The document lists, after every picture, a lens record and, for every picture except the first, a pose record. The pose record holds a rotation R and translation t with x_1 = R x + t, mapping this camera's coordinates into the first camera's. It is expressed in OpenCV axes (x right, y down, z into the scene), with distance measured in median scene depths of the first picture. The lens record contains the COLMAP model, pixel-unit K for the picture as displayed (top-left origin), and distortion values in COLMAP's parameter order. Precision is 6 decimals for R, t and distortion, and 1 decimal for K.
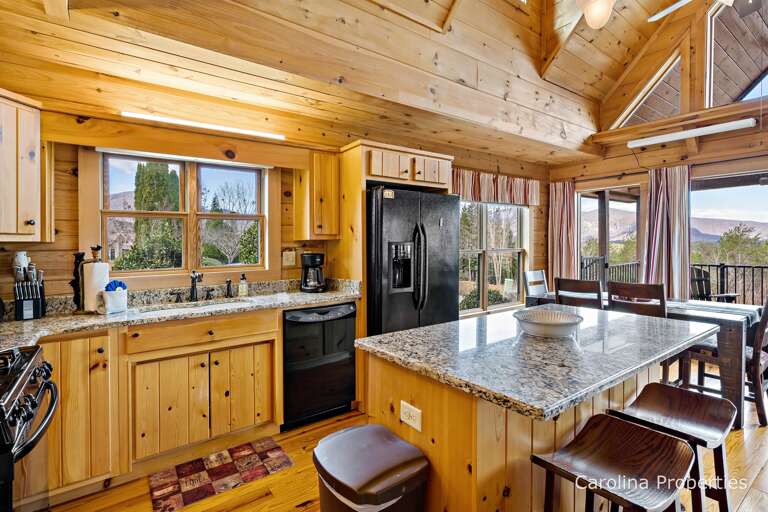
lens RADIAL K [[363.5, 0, 399.8], [0, 363.5, 243.9], [0, 0, 1]] dist [-0.000257, 0.000084]
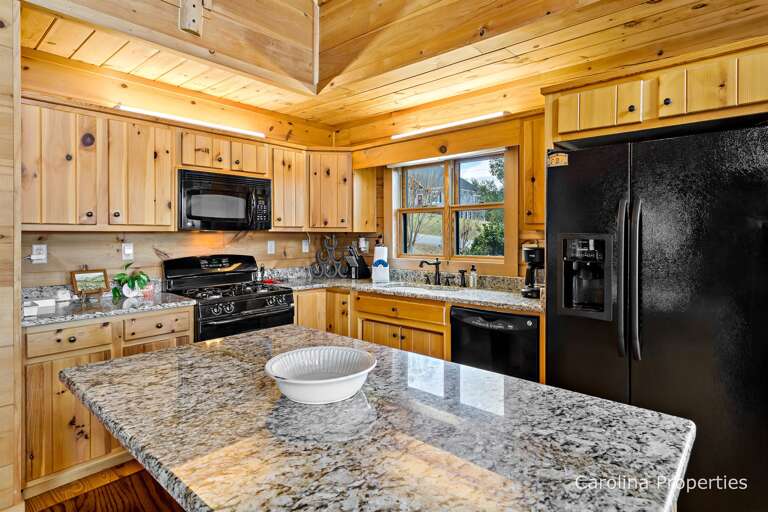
lens RADIAL K [[400.2, 0, 375.6], [0, 400.2, 232.4], [0, 0, 1]] dist [-0.000027, 0.000254]
pose [[0.222098, 0.003970, -0.975016, 0.687934], [-0.006718, 0.999974, 0.002541, -0.008388], [0.975001, 0.005986, 0.222119, 0.612440]]
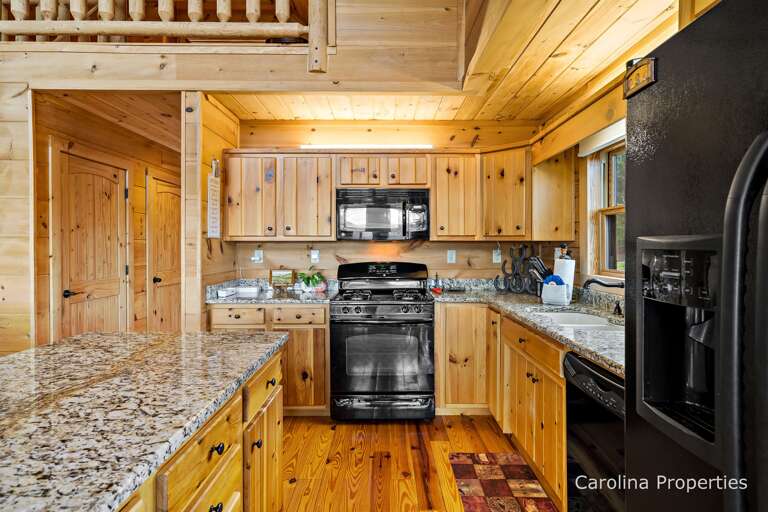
lens RADIAL K [[363.5, 0, 399.8], [0, 363.5, 243.9], [0, 0, 1]] dist [-0.000257, 0.000084]
pose [[-0.553366, 0.006216, -0.832915, 0.373927], [0.000128, 0.999973, 0.007377, -0.003122], [0.832938, 0.003975, -0.553352, 1.172259]]
